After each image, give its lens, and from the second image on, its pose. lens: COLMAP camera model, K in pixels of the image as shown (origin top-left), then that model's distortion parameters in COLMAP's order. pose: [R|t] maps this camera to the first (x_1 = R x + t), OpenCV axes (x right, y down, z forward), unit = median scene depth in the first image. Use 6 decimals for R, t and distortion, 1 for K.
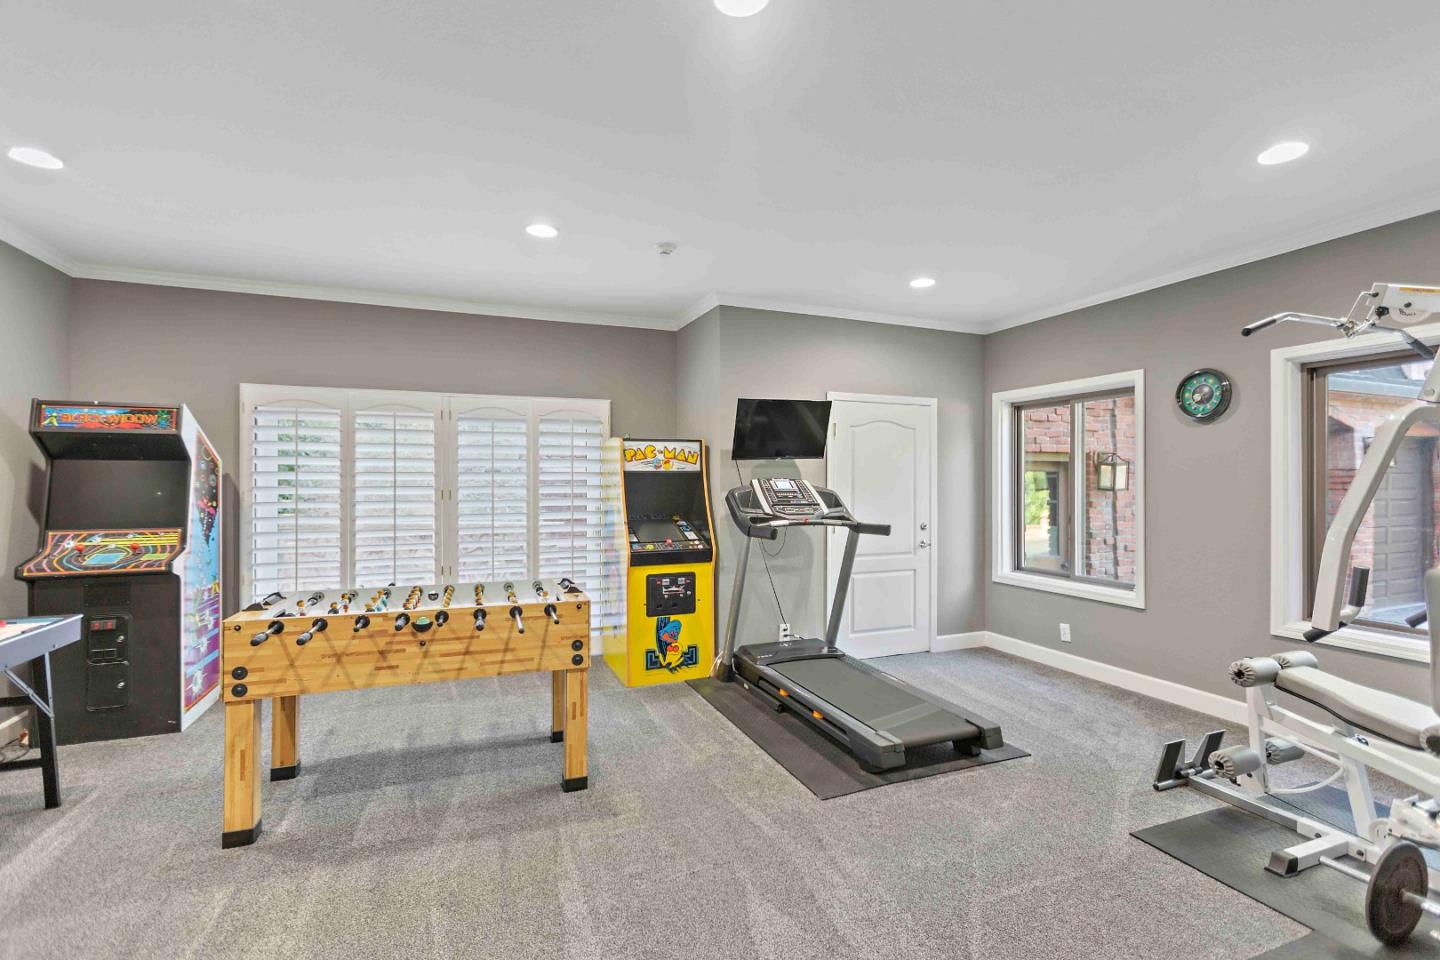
lens RADIAL K [[658.4, 0, 715.0], [0, 658.4, 476.0], [0, 0, 1]] dist [0.000541, -0.002536]
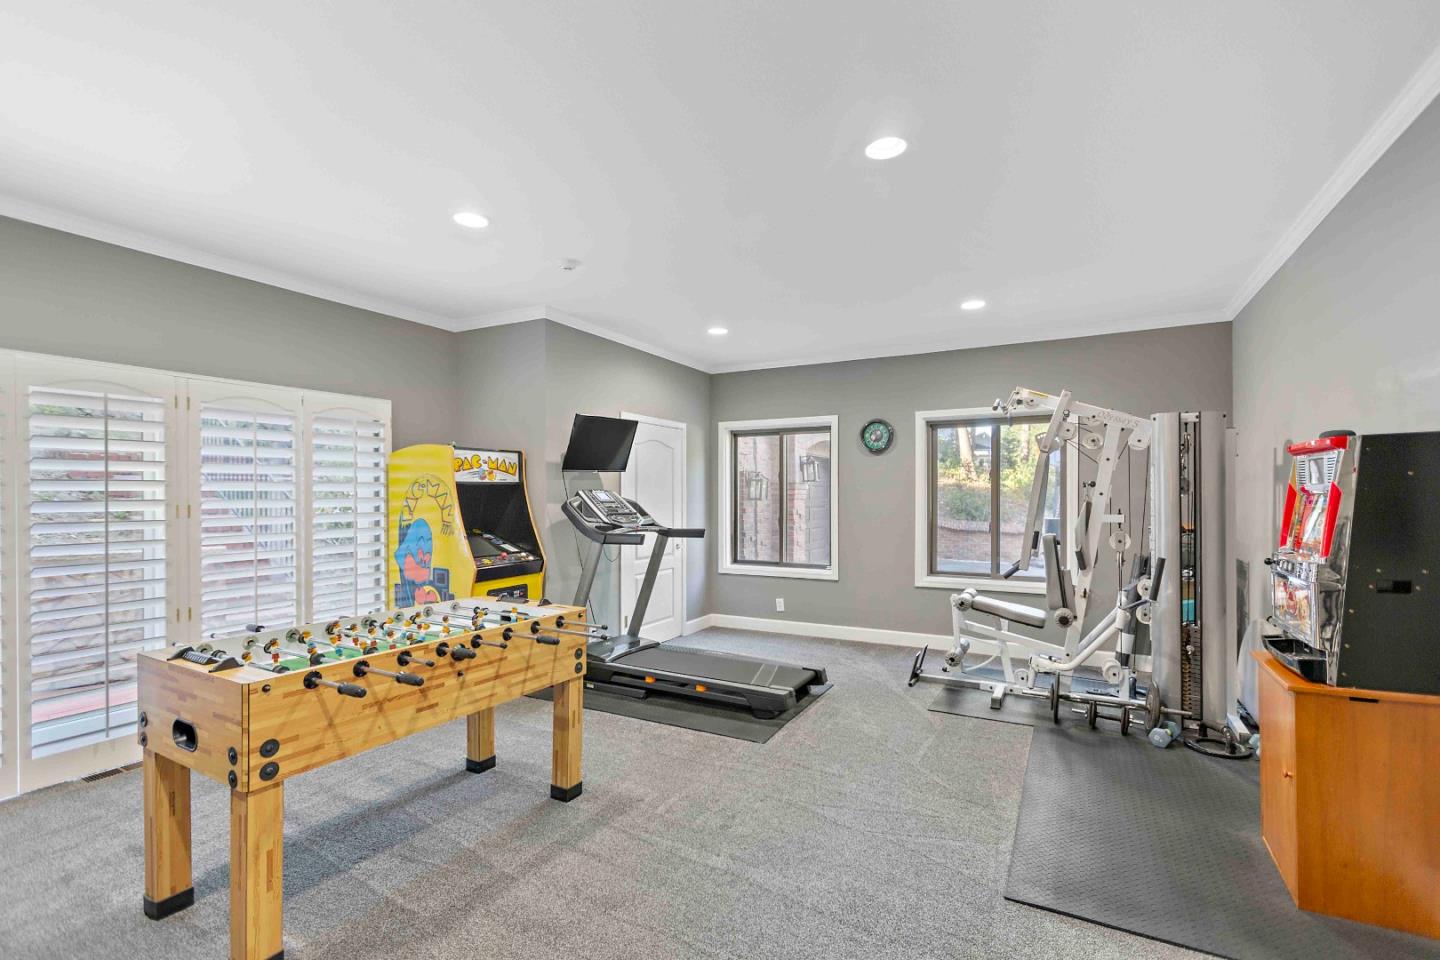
lens RADIAL K [[658.4, 0, 718.6], [0, 658.4, 491.6], [0, 0, 1]] dist [0.000541, -0.002536]
pose [[0.764169, 0.000326, 0.645016, -0.533518], [-0.003177, 0.999990, 0.003258, 0.002450], [-0.645009, -0.004539, 0.764162, 0.065811]]
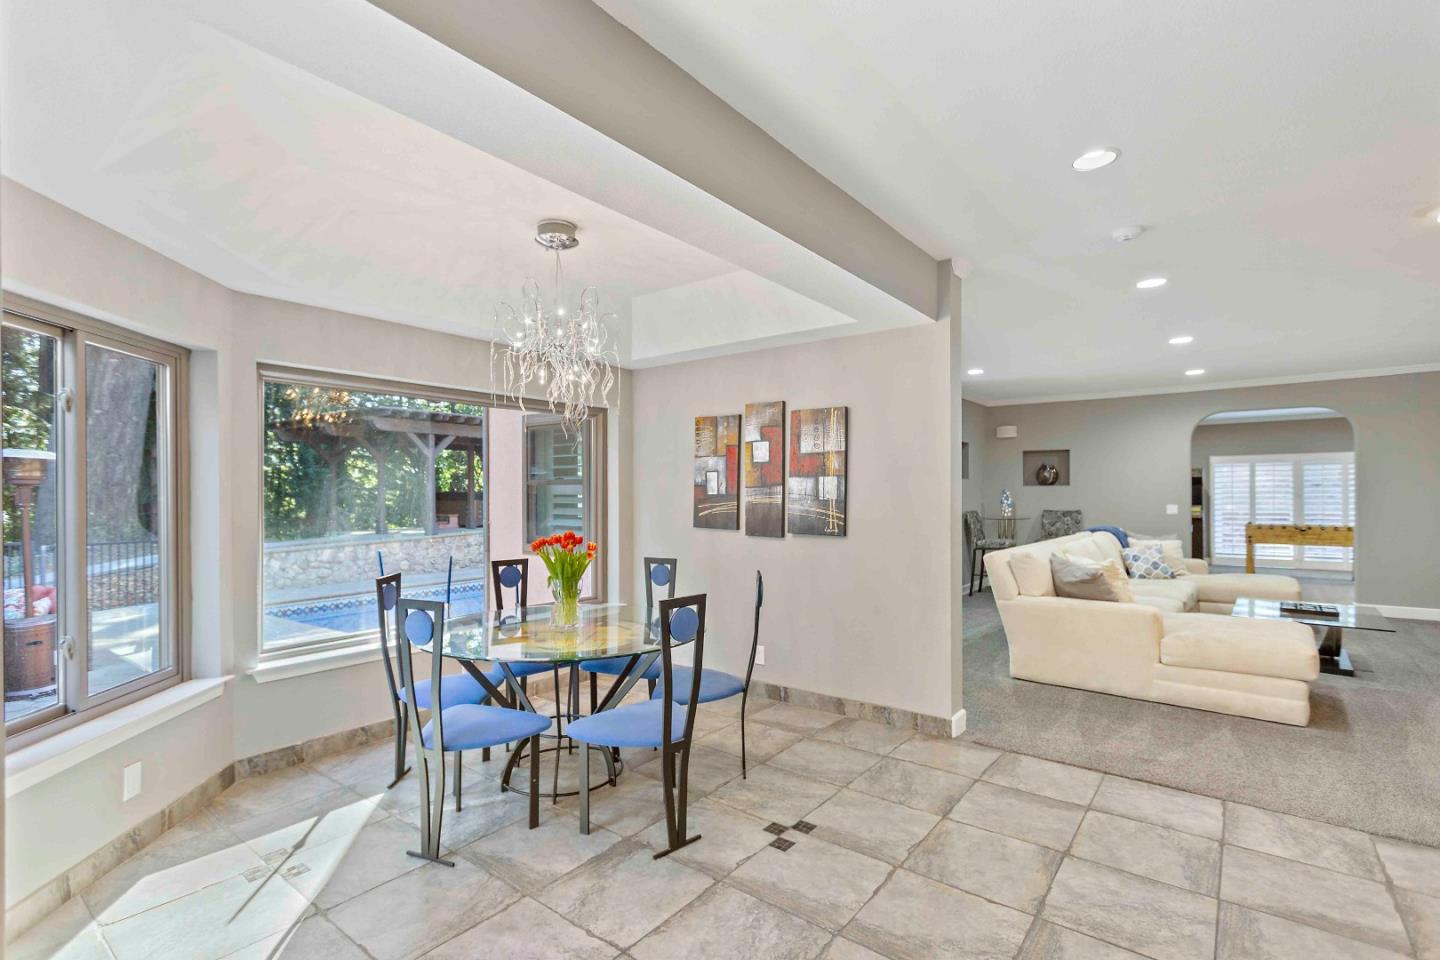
lens RADIAL K [[658.4, 0, 722.3], [0, 658.4, 492.0], [0, 0, 1]] dist [0.000541, -0.002536]
pose [[0.502442, -0.010003, -0.864553, 0.763813], [0.013378, 0.999903, -0.003794, -0.007039], [0.864507, -0.009659, 0.502527, -2.529276]]
